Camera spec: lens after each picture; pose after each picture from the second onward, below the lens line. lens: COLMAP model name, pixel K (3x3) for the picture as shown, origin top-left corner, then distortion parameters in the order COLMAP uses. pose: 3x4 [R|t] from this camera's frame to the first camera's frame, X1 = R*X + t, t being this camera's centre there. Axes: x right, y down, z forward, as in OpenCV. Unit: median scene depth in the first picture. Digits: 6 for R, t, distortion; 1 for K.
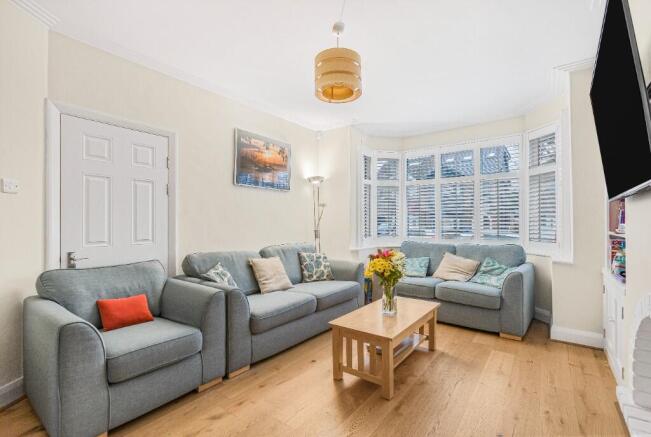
lens RADIAL K [[295.5, 0, 327.6], [0, 295.5, 221.6], [0, 0, 1]] dist [-0.015297, 0.008602]
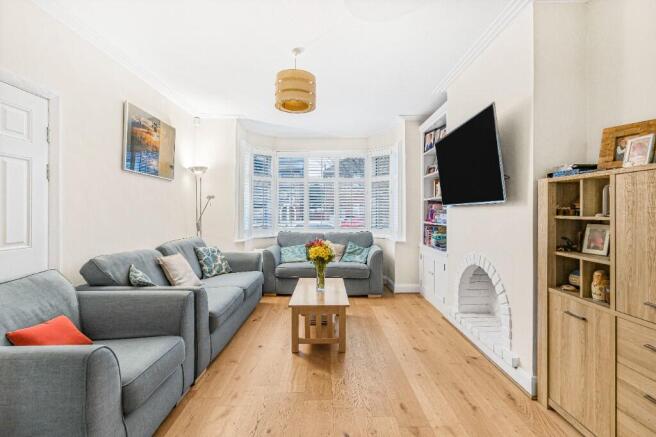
lens RADIAL K [[293.9, 0, 329.9], [0, 293.9, 217.3], [0, 0, 1]] dist [-0.017016, 0.012804]
pose [[0.795033, -0.004330, 0.606550, -0.355703], [-0.008813, 0.999787, 0.018688, -0.014145], [-0.606502, -0.020203, 0.794825, -0.000498]]
